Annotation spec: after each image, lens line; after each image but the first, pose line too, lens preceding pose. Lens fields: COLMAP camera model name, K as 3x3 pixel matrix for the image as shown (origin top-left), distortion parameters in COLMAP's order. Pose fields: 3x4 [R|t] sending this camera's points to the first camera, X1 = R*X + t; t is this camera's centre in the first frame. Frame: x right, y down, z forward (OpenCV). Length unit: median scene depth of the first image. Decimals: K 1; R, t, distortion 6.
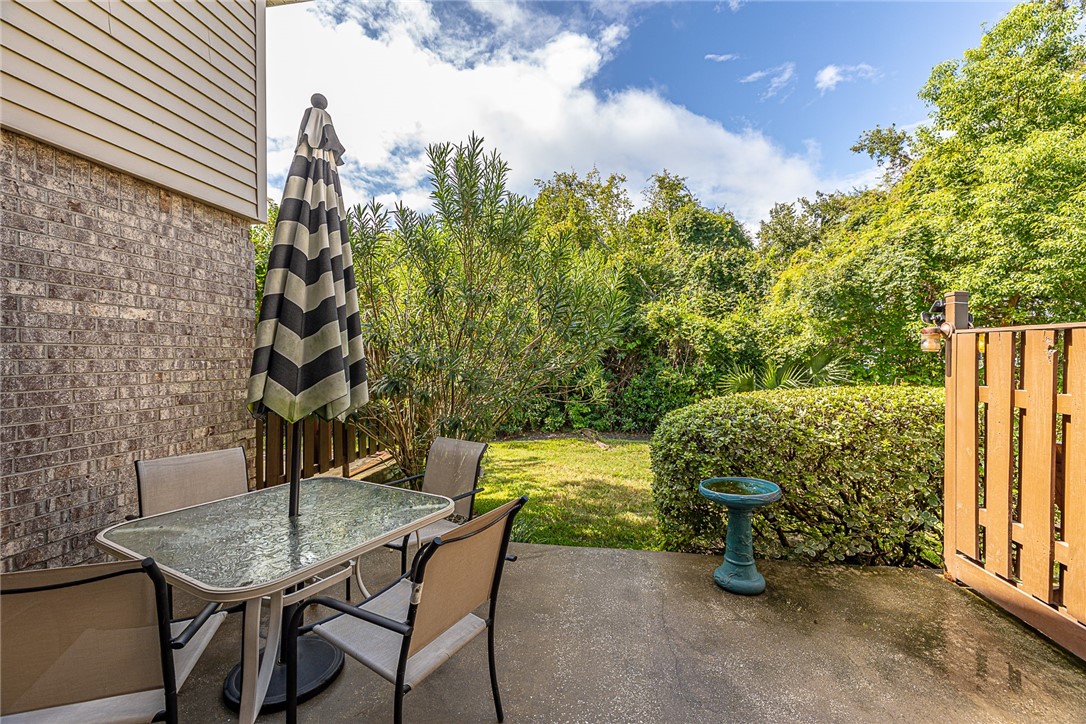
lens RADIAL K [[450.5, 0, 540.9], [0, 450.5, 358.1], [0, 0, 1]] dist [-0.018538, 0.000447]
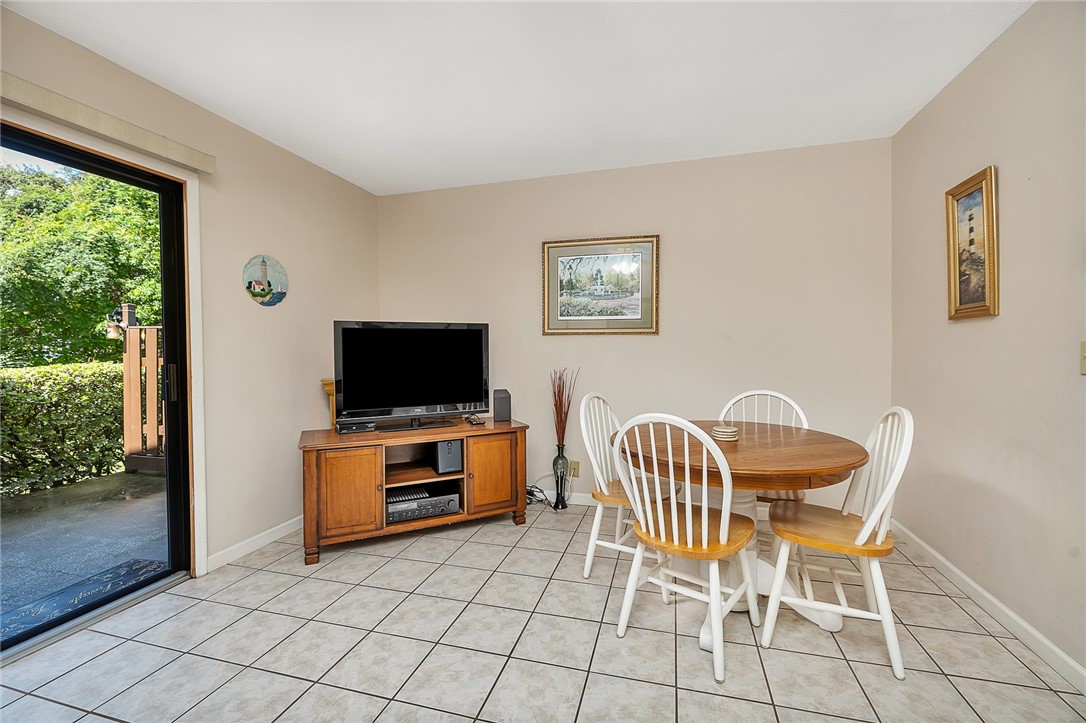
lens RADIAL K [[465.7, 0, 543.2], [0, 465.7, 355.0], [0, 0, 1]] dist [-0.004887, -0.000077]
pose [[0.109224, -0.005795, 0.994000, -0.175116], [0.009178, 0.999946, 0.004821, 0.013738], [-0.993975, 0.008596, 0.109271, -0.205037]]
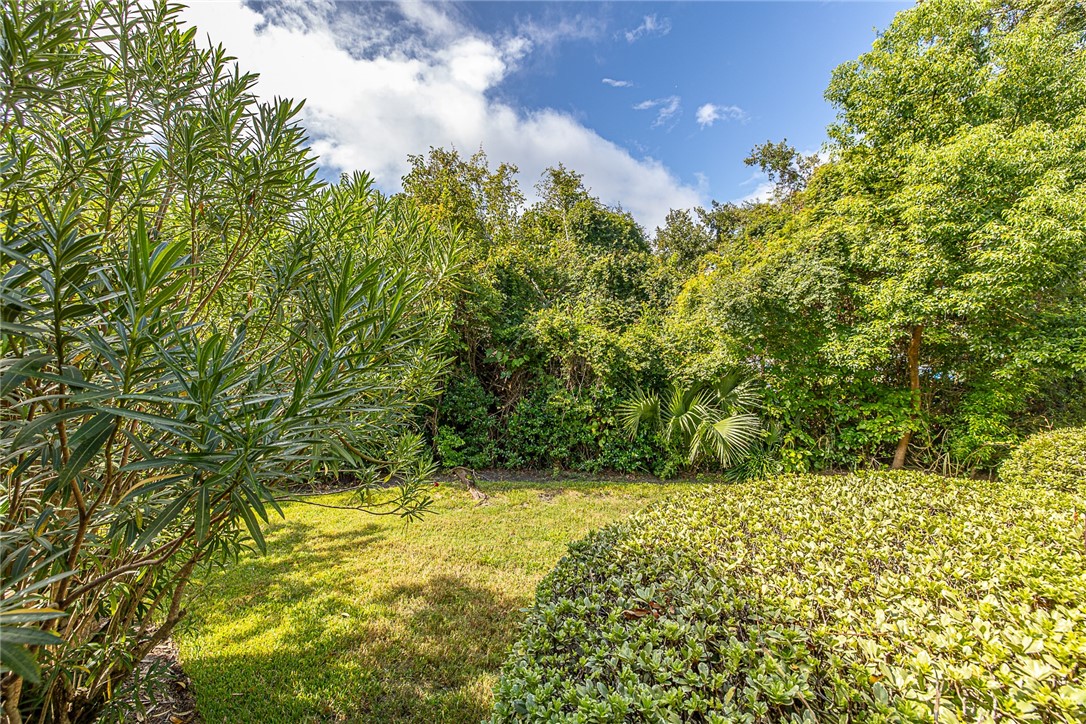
lens RADIAL K [[450.5, 0, 552.3], [0, 450.5, 362.0], [0, 0, 1]] dist [-0.018538, 0.000447]
pose [[0.970478, 0.004818, 0.241140, 0.076678], [-0.003408, 0.999975, -0.006264, -0.027169], [-0.241164, 0.005257, 0.970470, 0.230246]]
